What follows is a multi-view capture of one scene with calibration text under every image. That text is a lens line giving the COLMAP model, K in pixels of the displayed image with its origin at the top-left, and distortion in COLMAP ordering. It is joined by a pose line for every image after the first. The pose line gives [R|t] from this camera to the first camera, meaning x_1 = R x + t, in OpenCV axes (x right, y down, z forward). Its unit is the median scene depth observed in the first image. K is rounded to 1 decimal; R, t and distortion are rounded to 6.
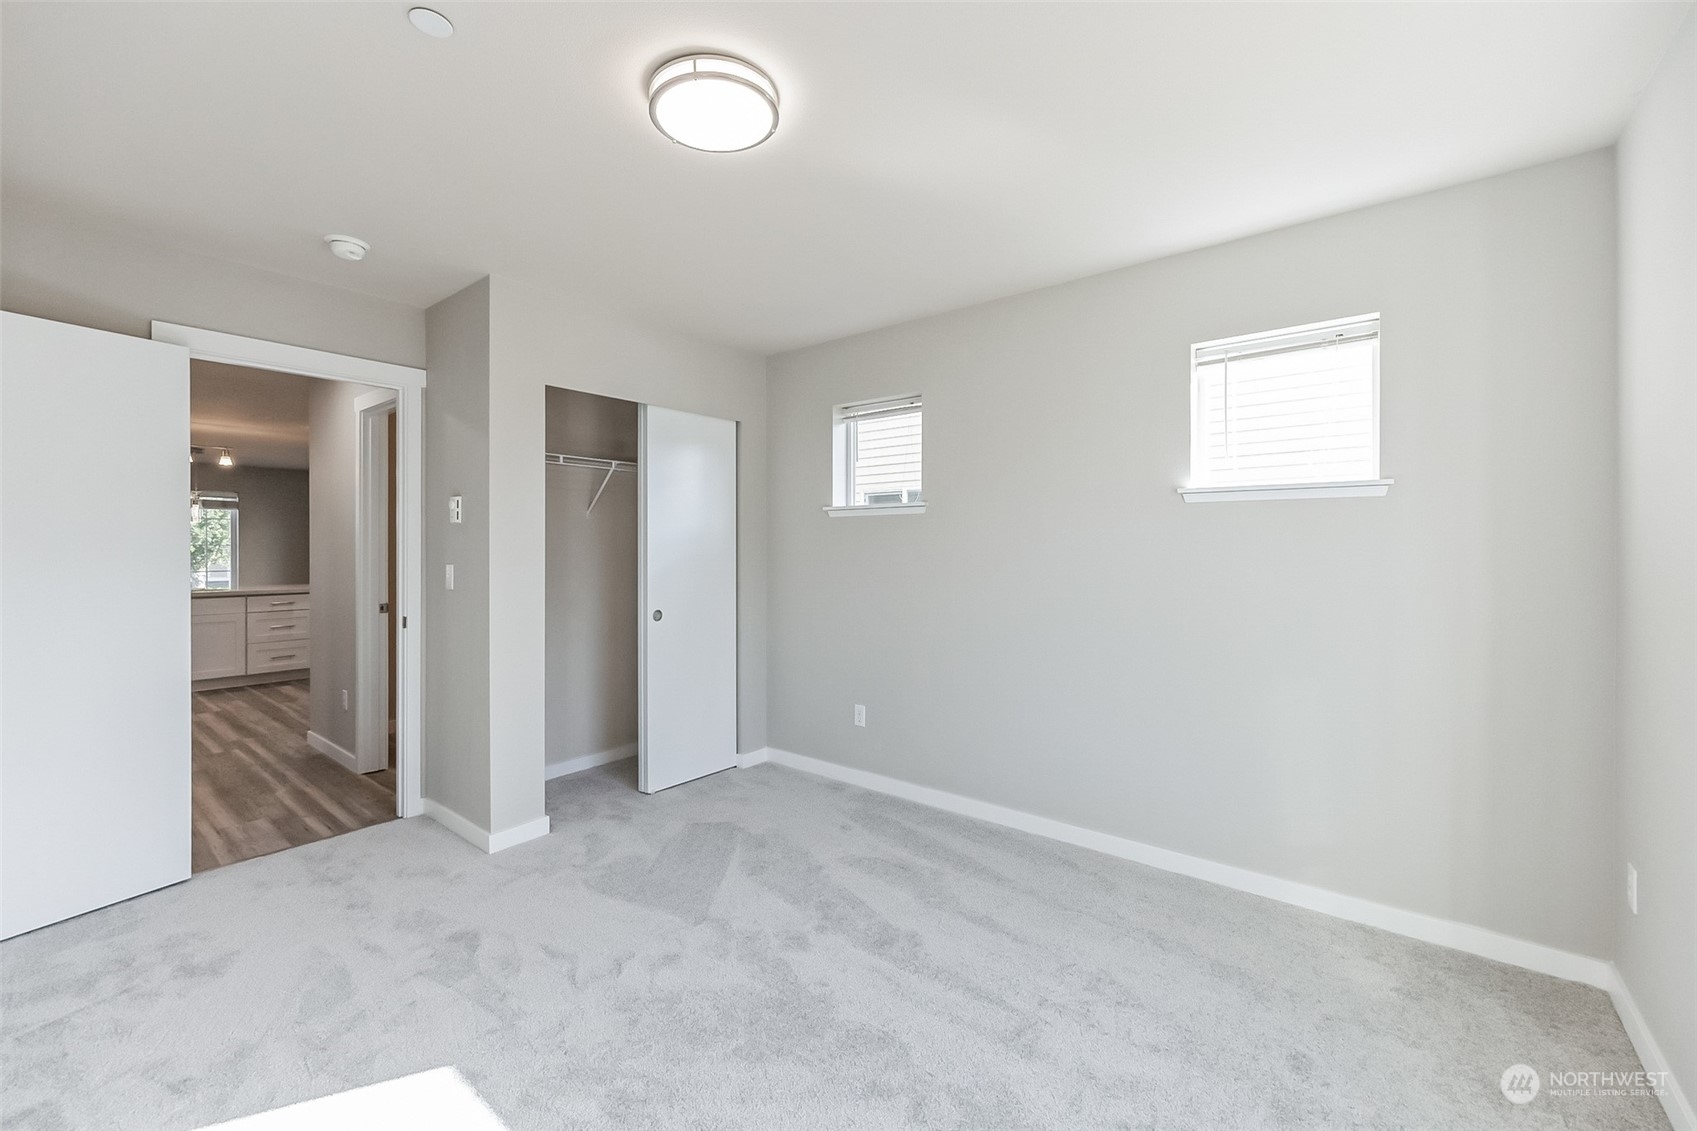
lens RADIAL K [[681.3, 0, 845.5], [0, 681.3, 557.6], [0, 0, 1]] dist [-0.000070, -0.000276]
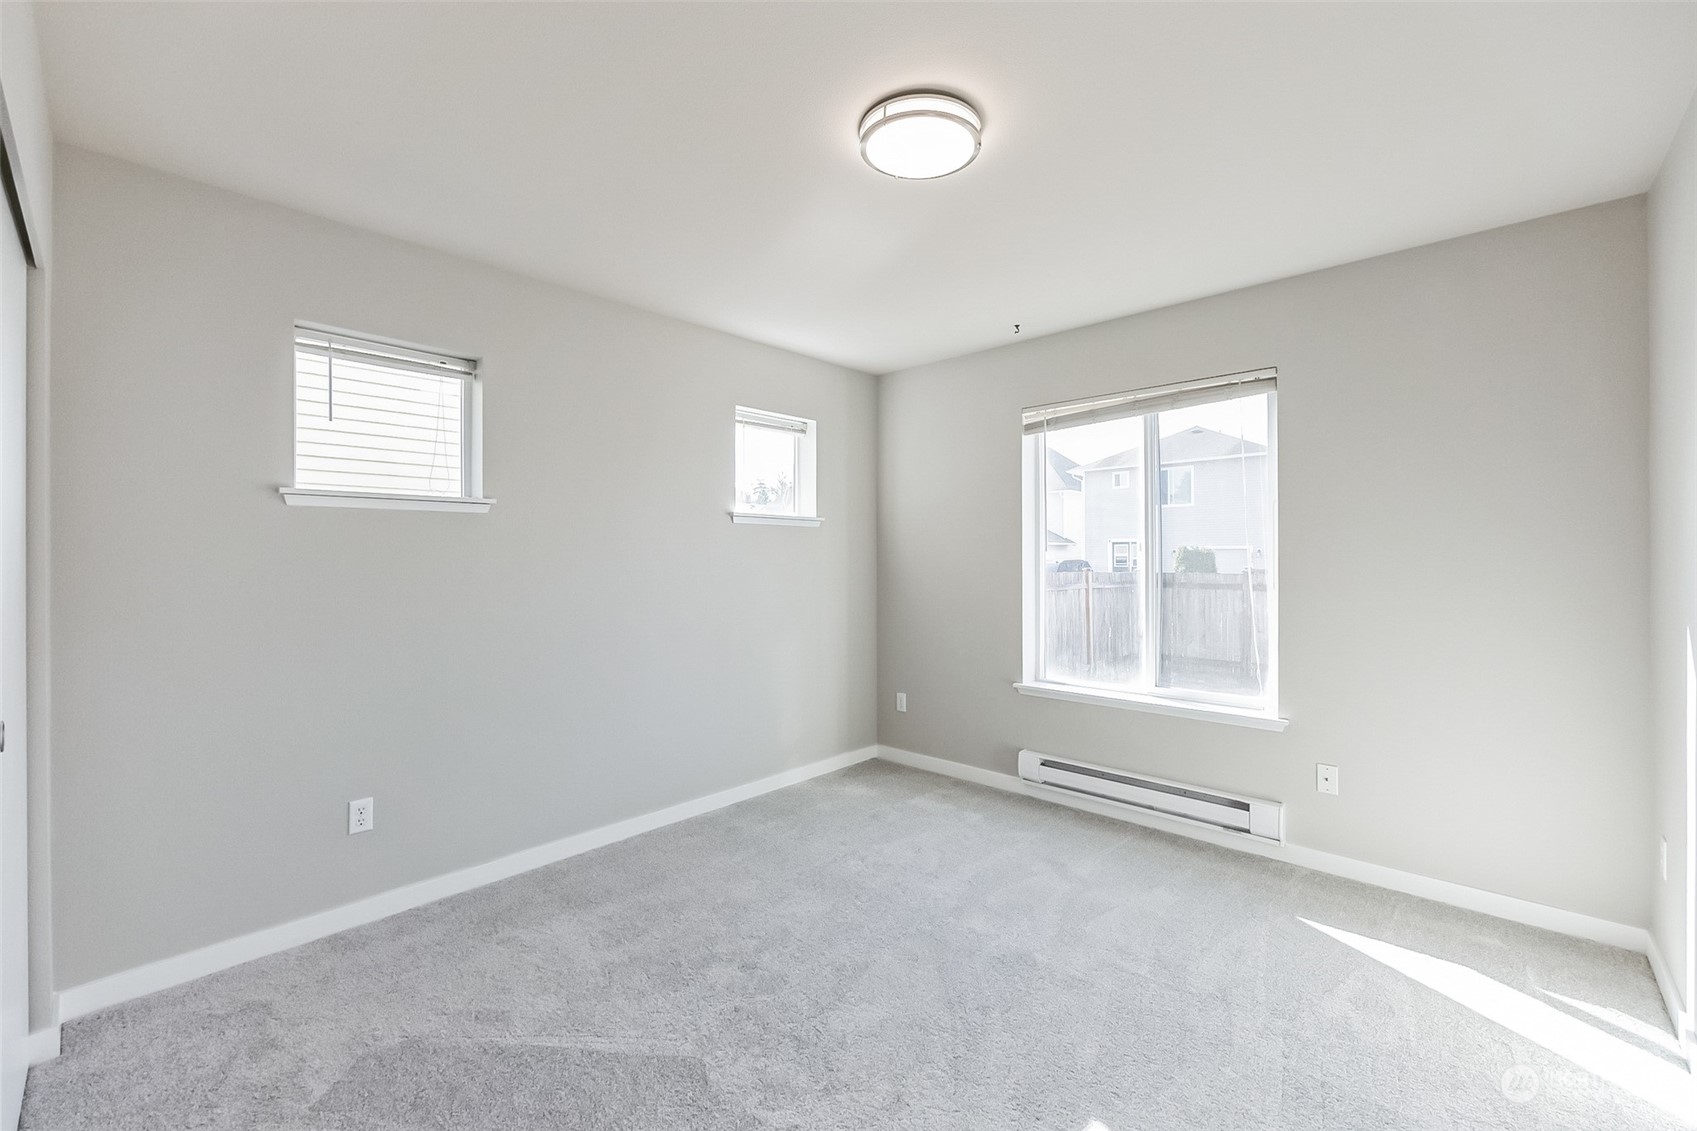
lens RADIAL K [[681.3, 0, 839.3], [0, 681.3, 558.2], [0, 0, 1]] dist [-0.000070, -0.000276]
pose [[0.095556, -0.002444, 0.995421, -0.642283], [0.014267, 0.999898, 0.001086, -0.008380], [-0.995322, 0.014098, 0.095581, 0.529462]]
